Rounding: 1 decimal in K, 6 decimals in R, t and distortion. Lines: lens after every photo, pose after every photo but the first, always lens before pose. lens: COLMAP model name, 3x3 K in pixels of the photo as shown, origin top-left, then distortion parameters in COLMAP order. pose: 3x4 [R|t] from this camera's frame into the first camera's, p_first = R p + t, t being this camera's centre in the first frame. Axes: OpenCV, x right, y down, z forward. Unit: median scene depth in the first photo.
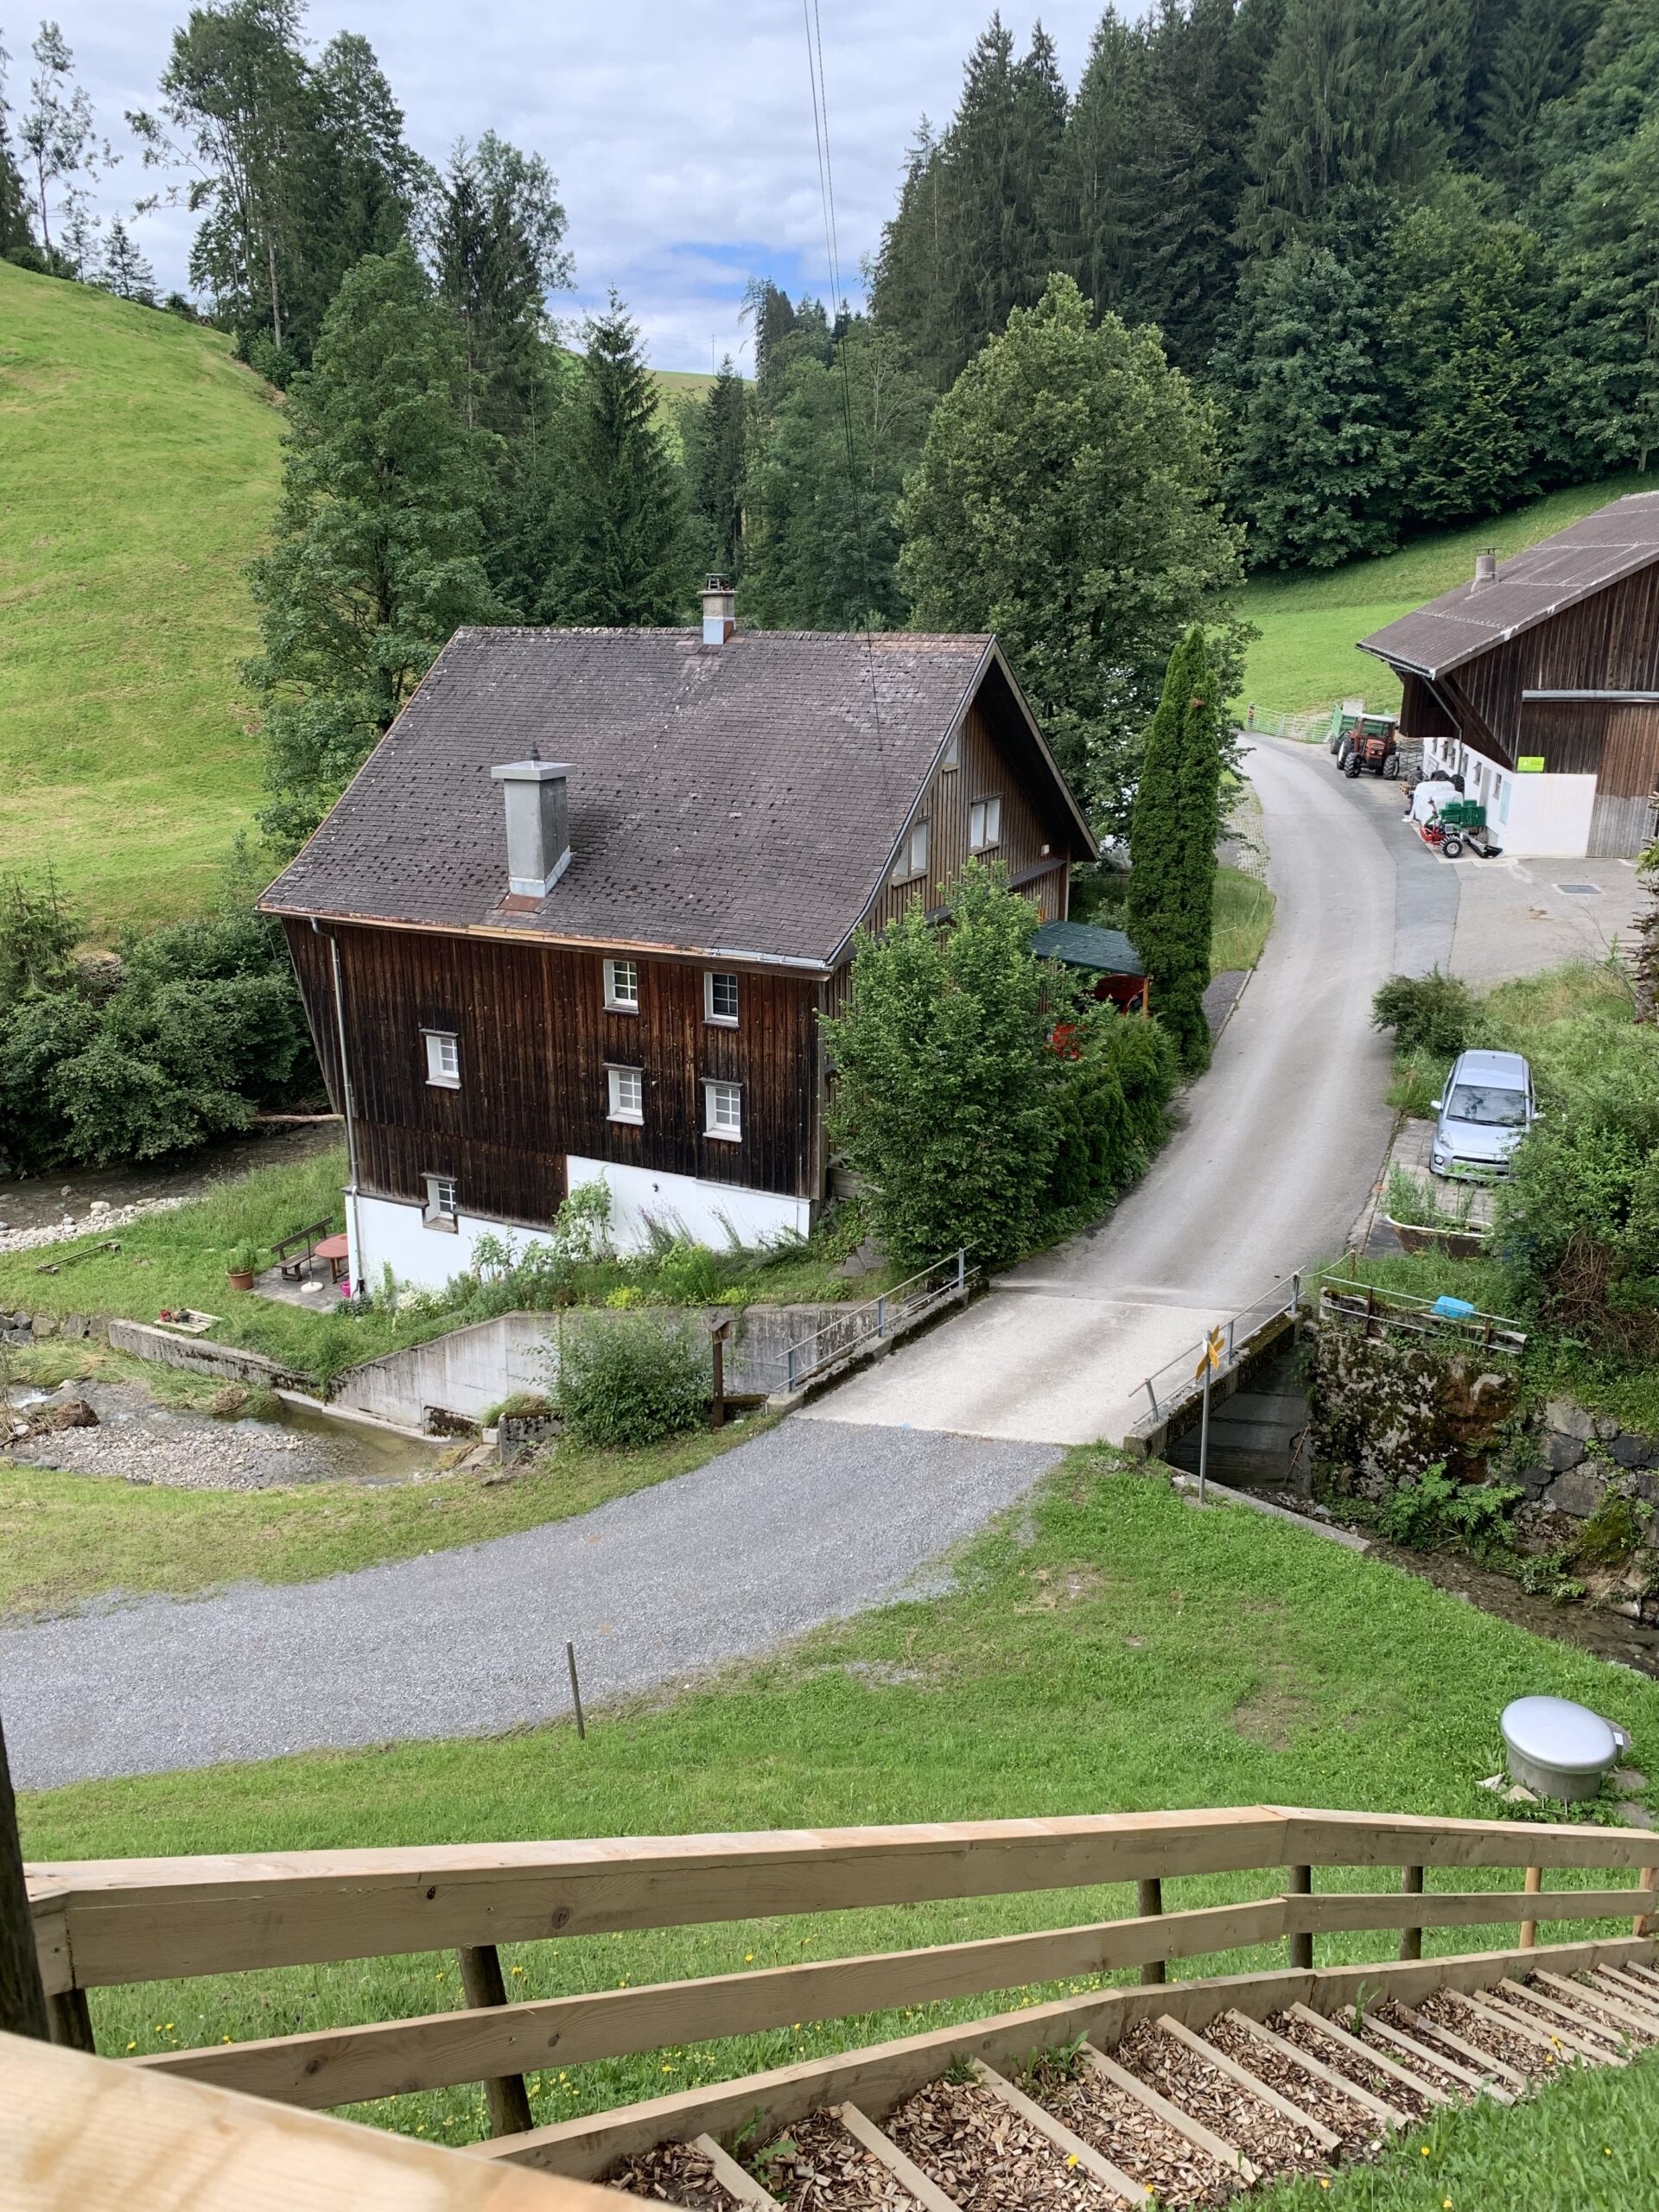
lens RADIAL K [[1766.9, 0, 829.5], [0, 1766.9, 1106.0], [0, 0, 1]] dist [0.005336, -0.011779]
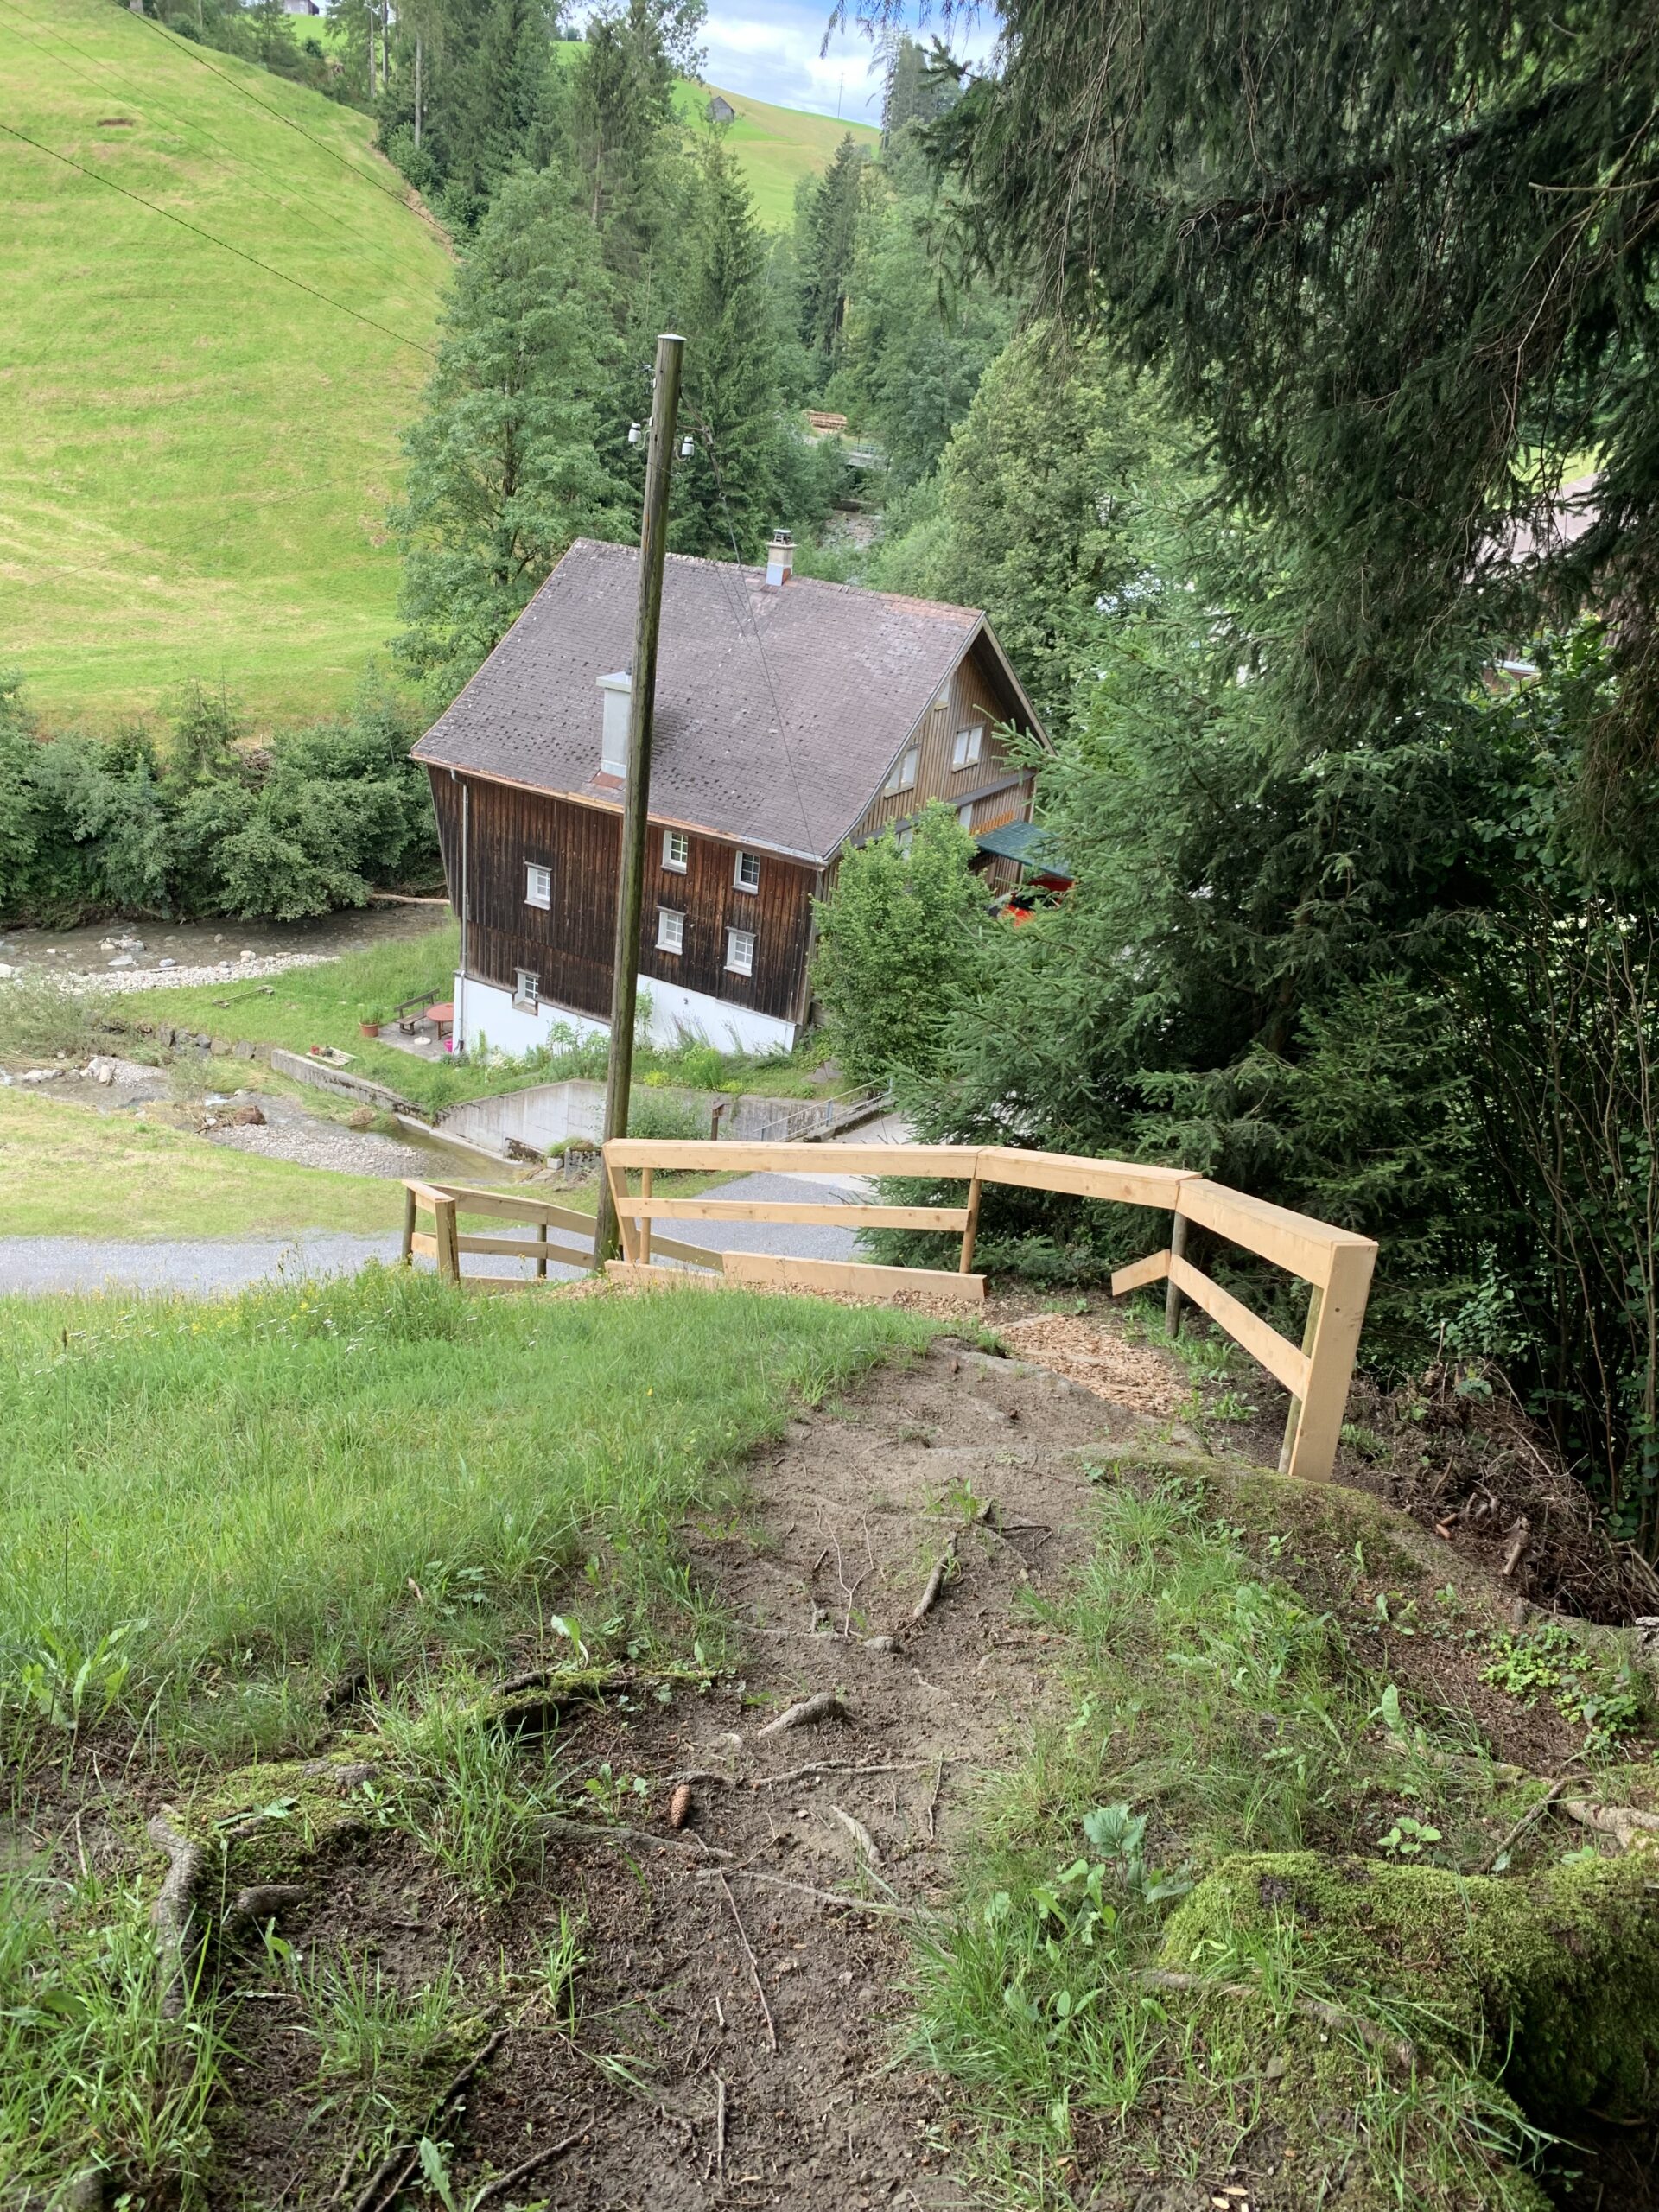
lens RADIAL K [[1766.9, 0, 829.5], [0, 1766.9, 1106.0], [0, 0, 1]] dist [0.005336, -0.011779]
pose [[0.993318, 0.114941, -0.010391, 0.033018], [-0.112903, 0.986458, 0.118967, -0.044737], [0.023924, -0.116999, 0.992844, -0.337012]]
